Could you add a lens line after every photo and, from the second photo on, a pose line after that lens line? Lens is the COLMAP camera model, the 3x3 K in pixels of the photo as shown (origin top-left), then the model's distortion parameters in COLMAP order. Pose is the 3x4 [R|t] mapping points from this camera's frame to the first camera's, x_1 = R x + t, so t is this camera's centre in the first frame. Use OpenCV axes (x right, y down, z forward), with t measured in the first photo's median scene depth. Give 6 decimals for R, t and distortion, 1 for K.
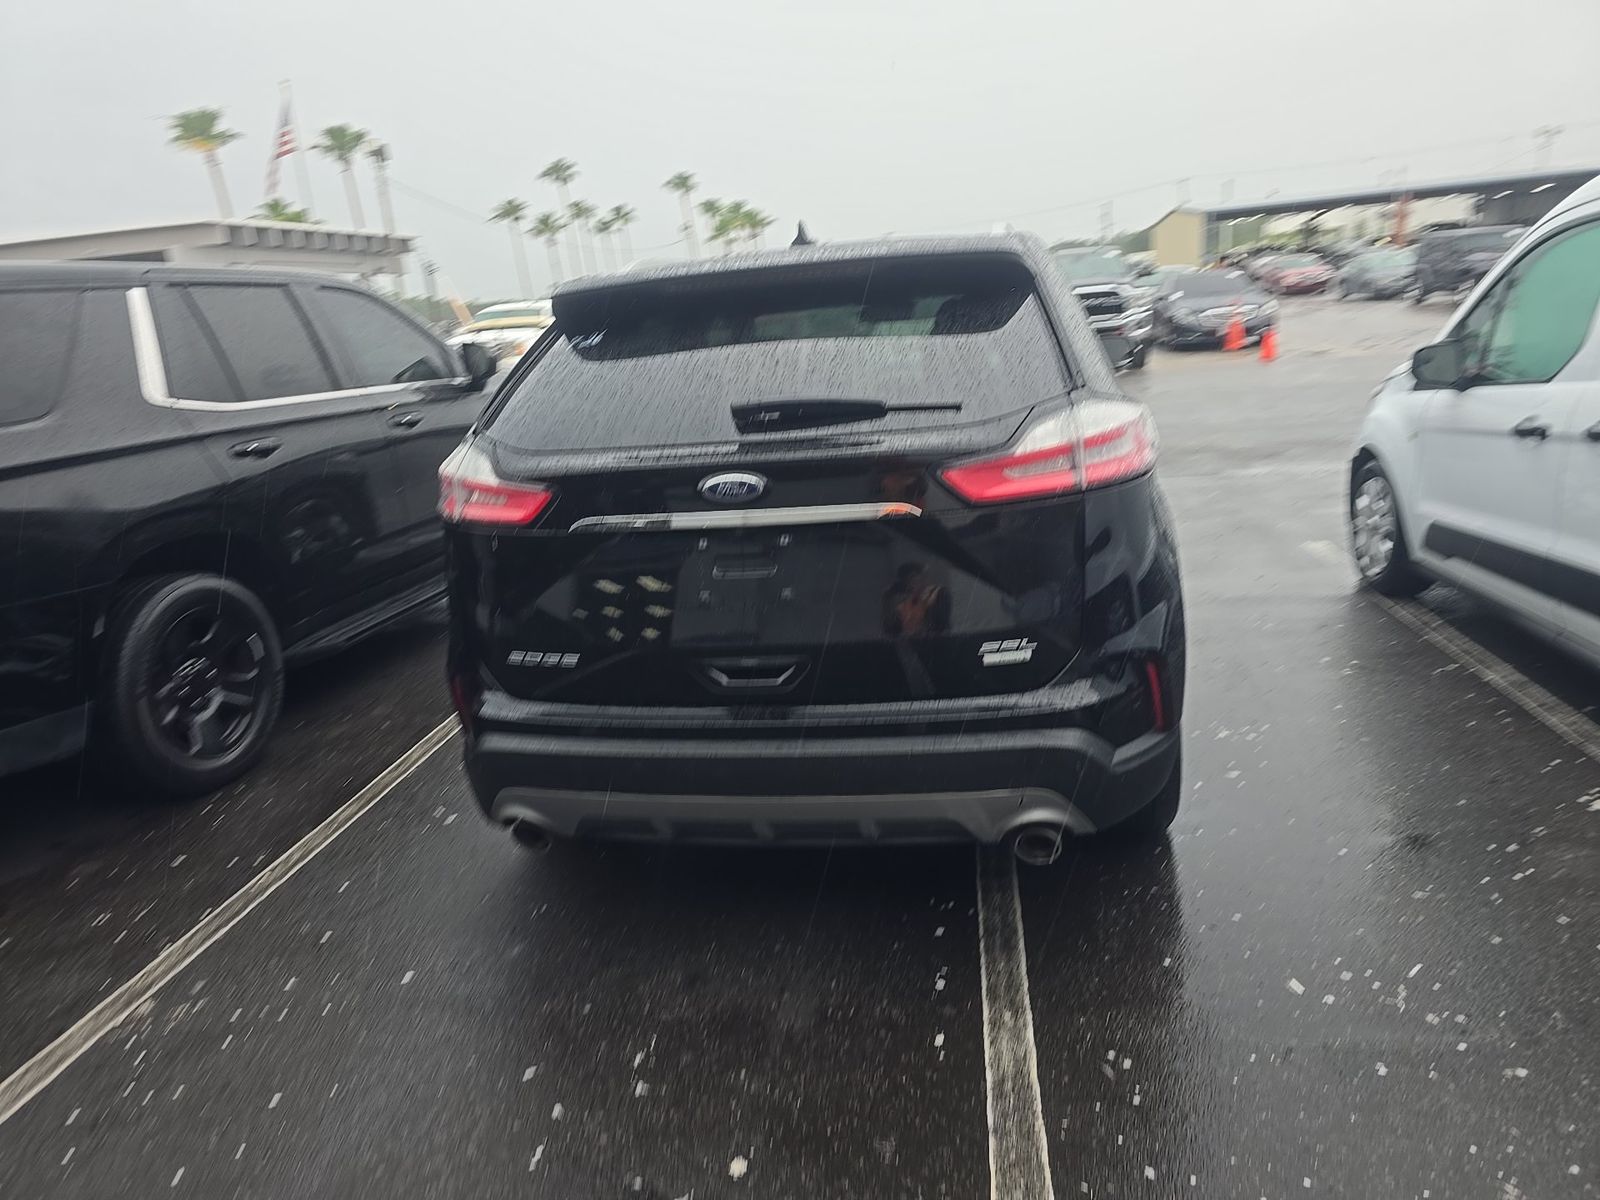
lens RADIAL K [[1054.2, 0, 796.1], [0, 1054.2, 592.1], [0, 0, 1]] dist [0.039650, -0.005016]
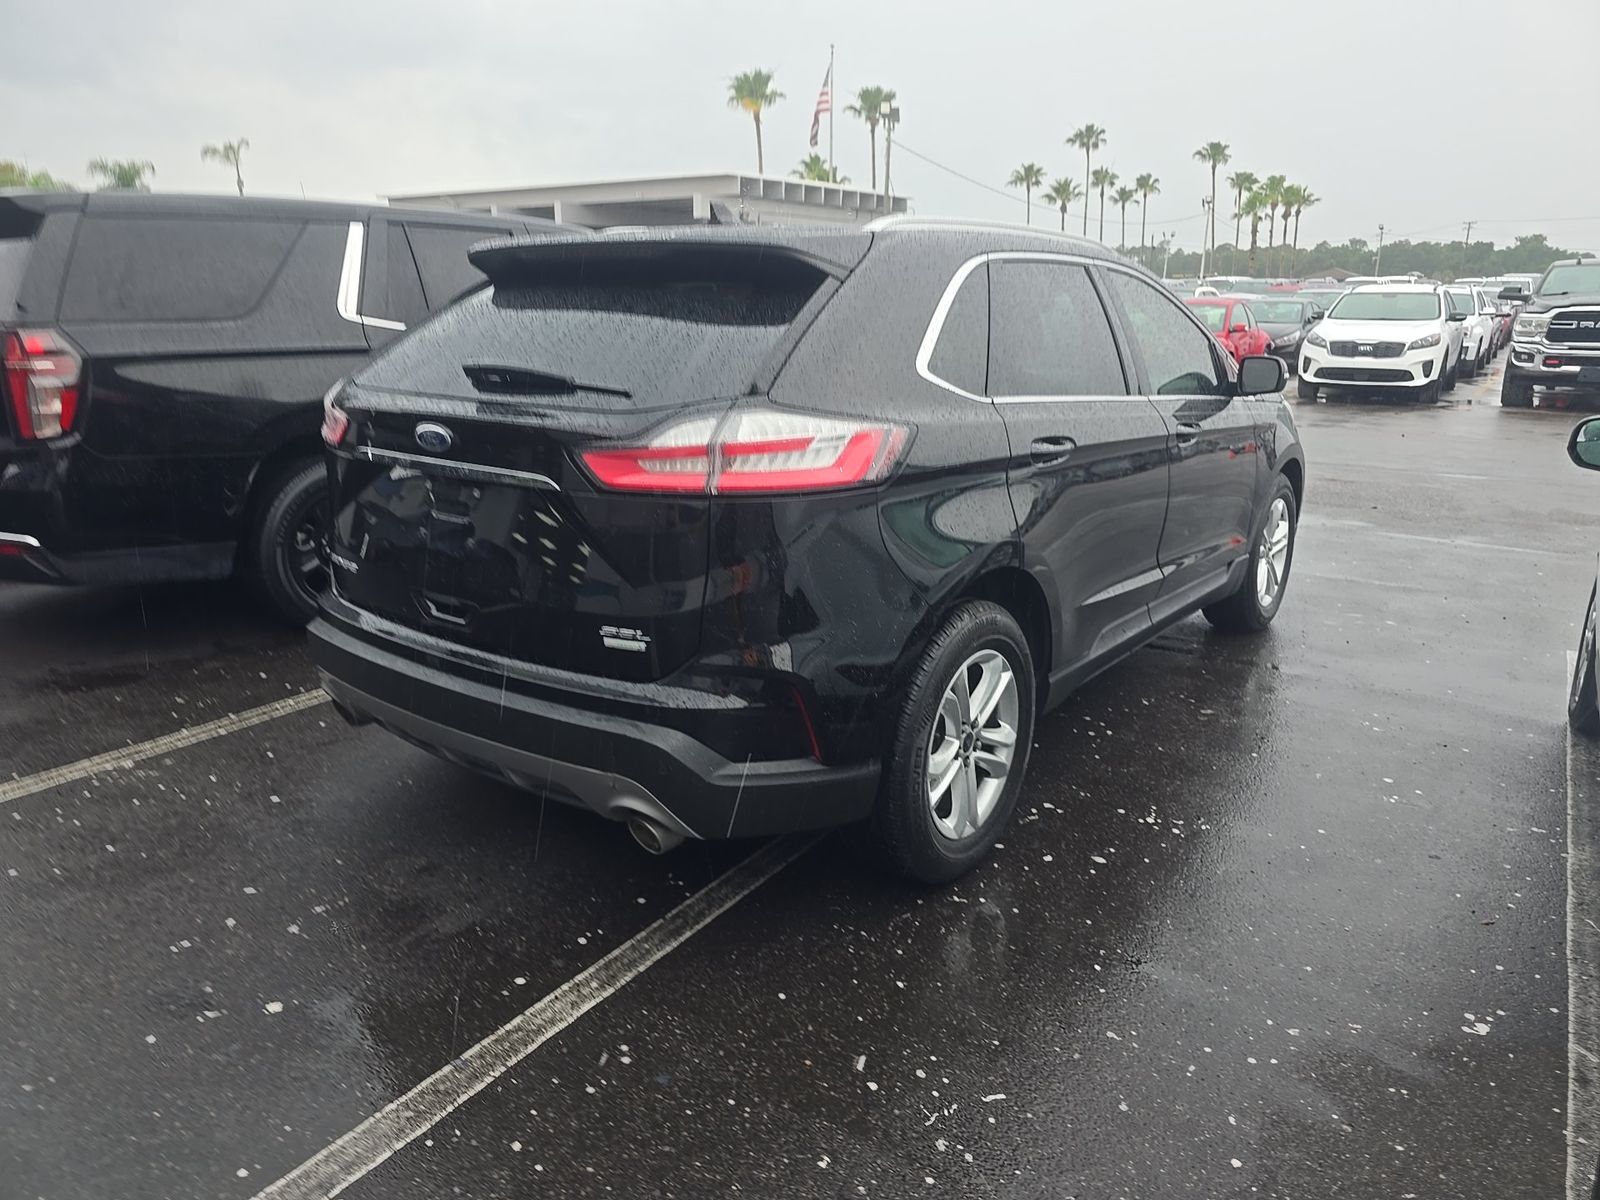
lens RADIAL K [[1058.7, 0, 789.1], [0, 1058.7, 599.4], [0, 0, 1]] dist [0.056002, -0.045046]
pose [[0.894522, 0.210990, -0.394097, 0.713794], [-0.198305, 0.977406, 0.073166, -0.084475], [0.400630, 0.012703, 0.916152, 0.121668]]
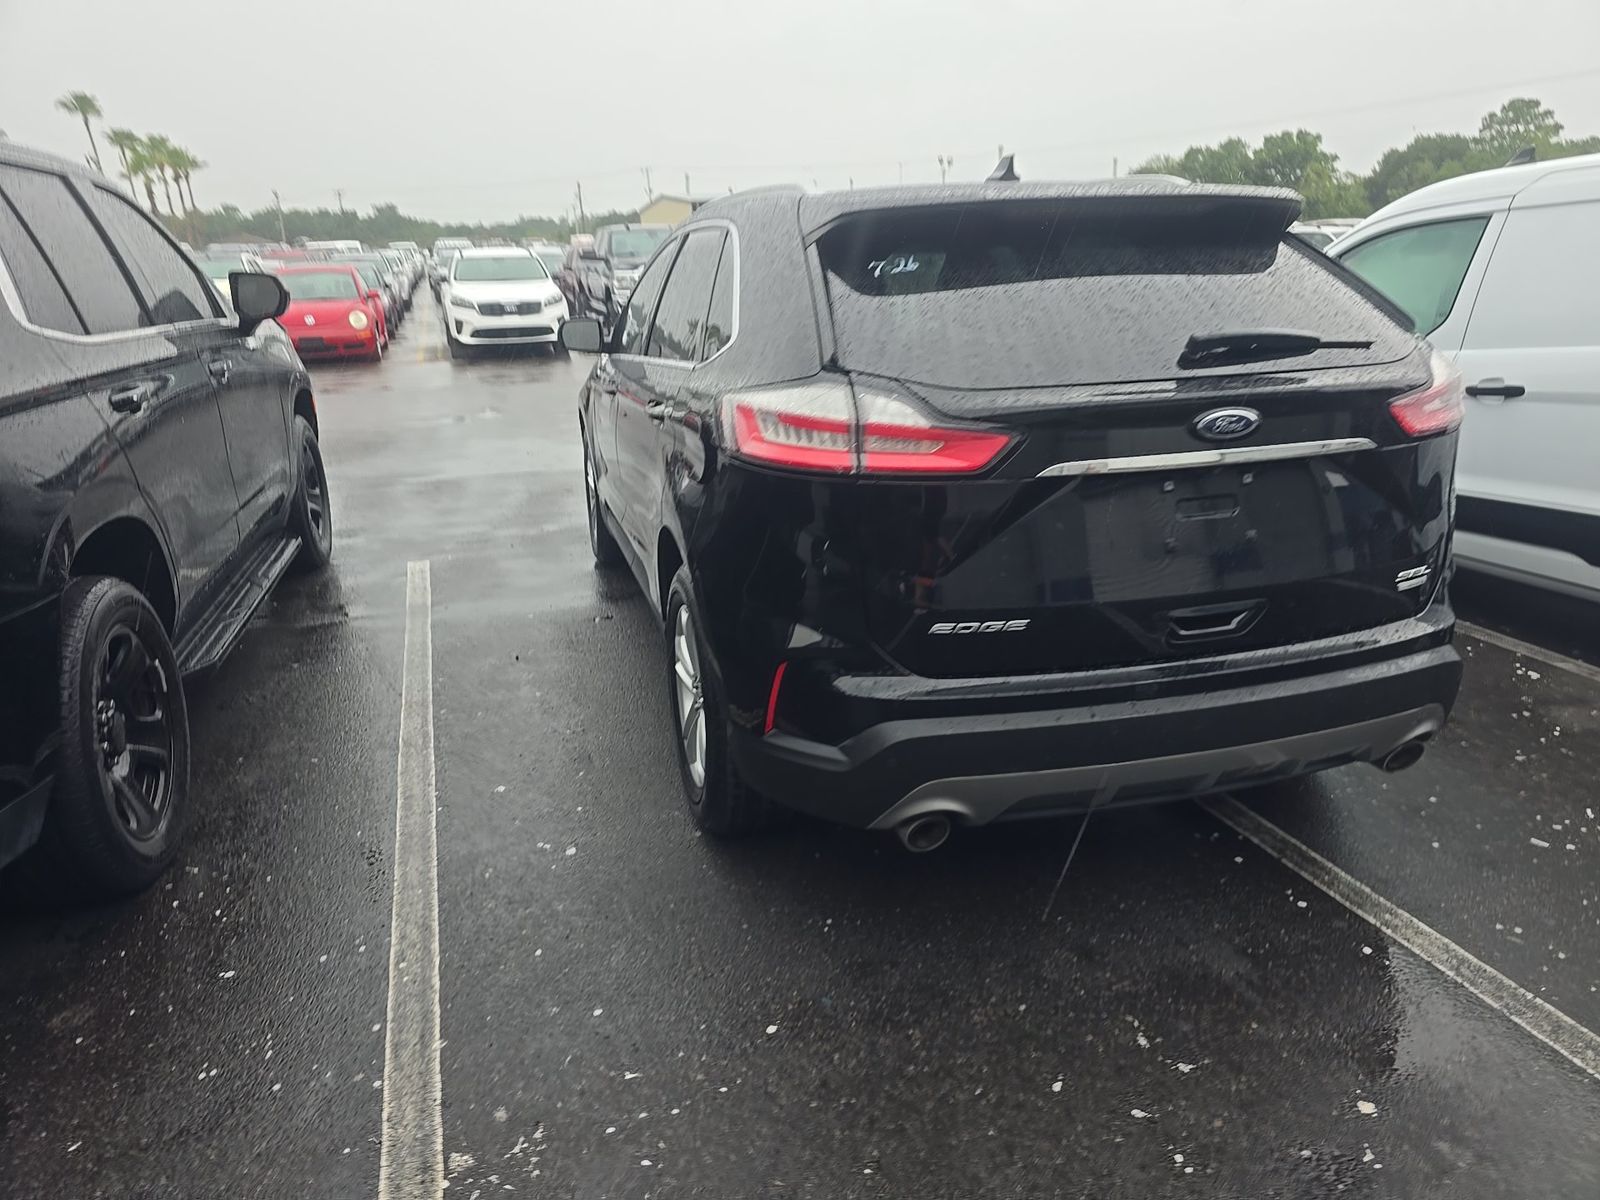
lens RADIAL K [[1058.7, 0, 789.1], [0, 1058.7, 599.4], [0, 0, 1]] dist [0.056002, -0.045046]
pose [[0.895209, -0.074380, 0.439395, -0.805765], [0.063969, 0.997210, 0.038478, -0.003812], [-0.441031, -0.006338, 0.897469, 0.296723]]
